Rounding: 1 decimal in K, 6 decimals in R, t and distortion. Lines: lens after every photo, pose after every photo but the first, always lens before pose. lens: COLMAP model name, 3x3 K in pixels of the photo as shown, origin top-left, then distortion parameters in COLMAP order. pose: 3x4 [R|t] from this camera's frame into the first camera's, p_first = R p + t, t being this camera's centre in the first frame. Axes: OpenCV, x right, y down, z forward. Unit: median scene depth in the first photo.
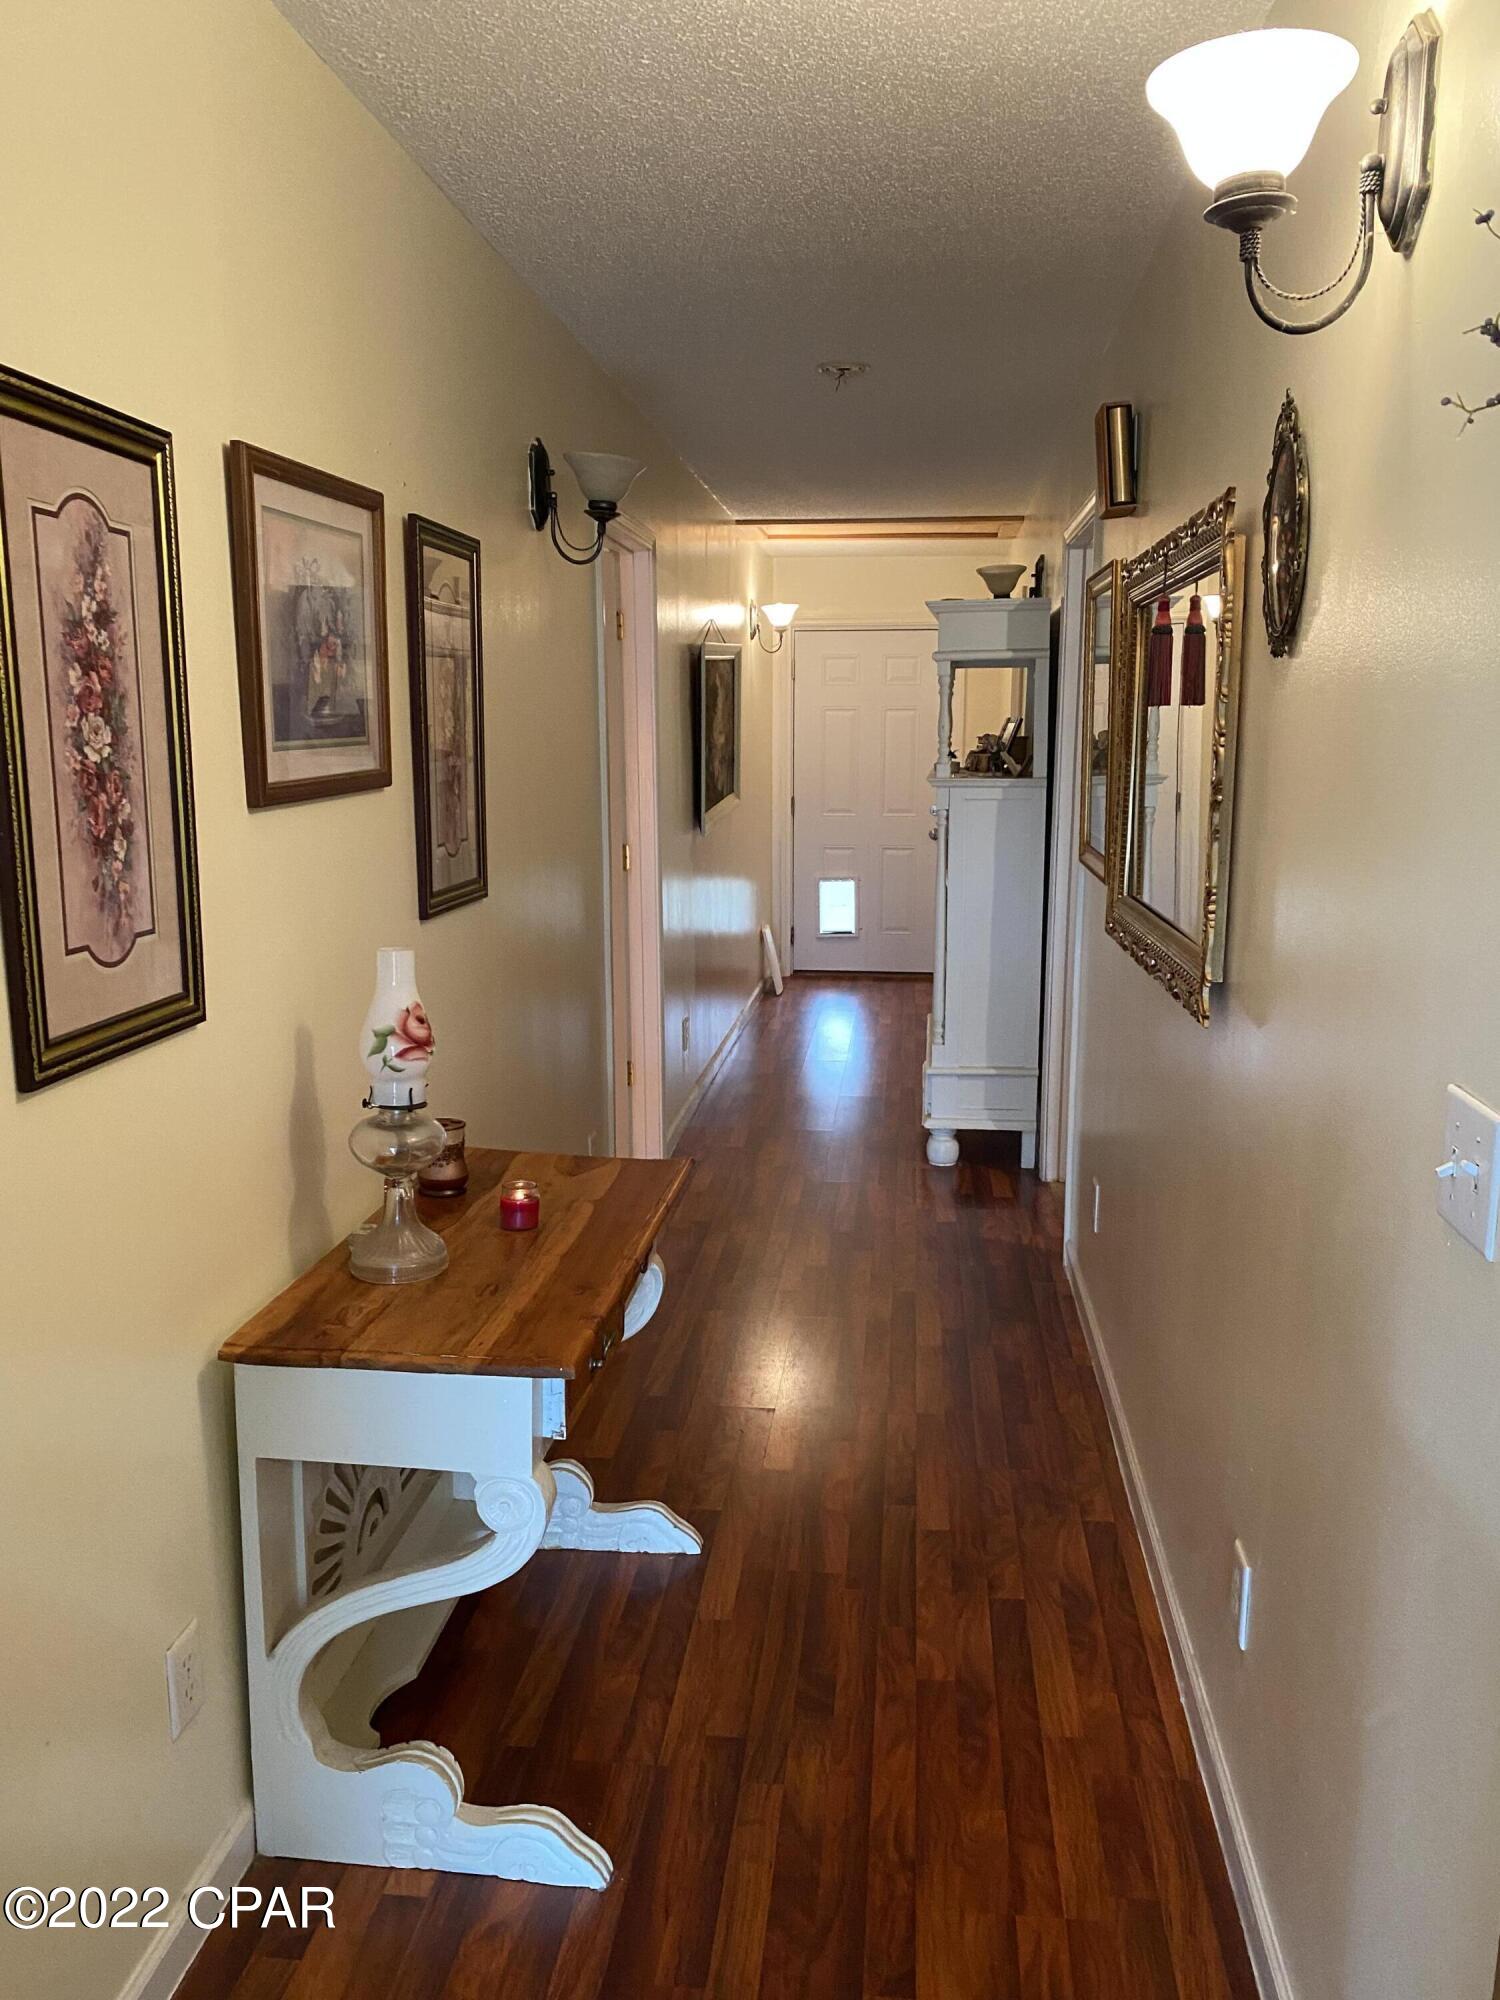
lens RADIAL K [[1514.5, 0, 750.0], [0, 1514.5, 1000.0], [0, 0, 1]] dist [-0.021167, -0.002411]
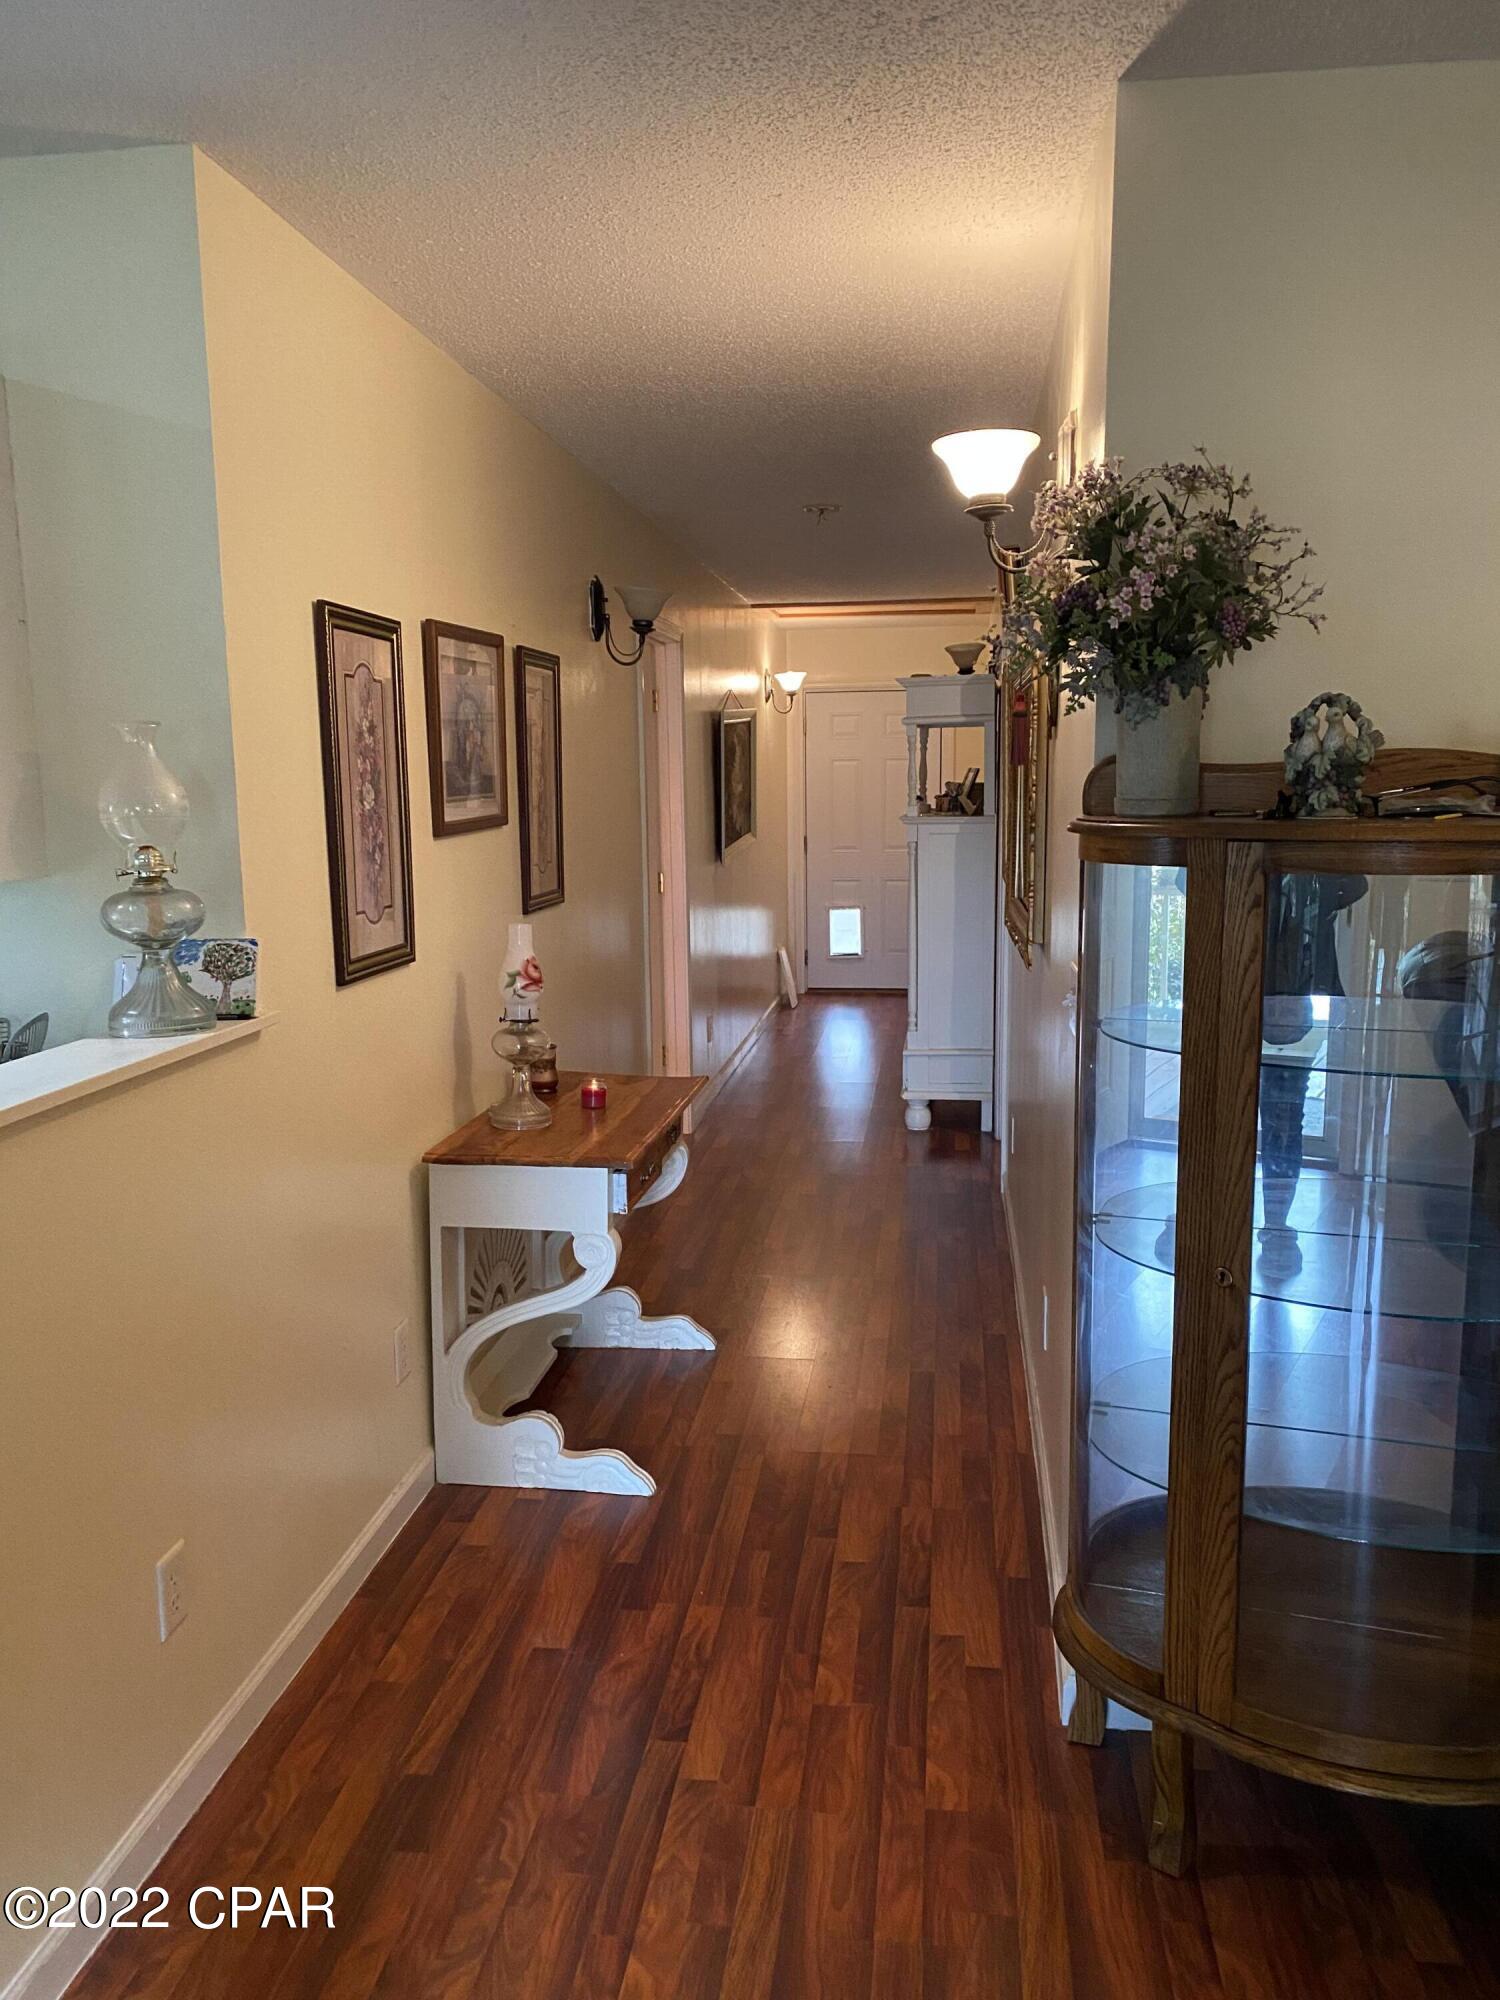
lens RADIAL K [[1519.4, 0, 750.0], [0, 1519.4, 1000.0], [0, 0, 1]] dist [0.001046, 0.000150]
pose [[0.999715, -0.007662, -0.022614, 0.038785], [0.006993, 0.999540, -0.029515, 0.078555], [0.022829, 0.029349, 0.999309, -0.496344]]
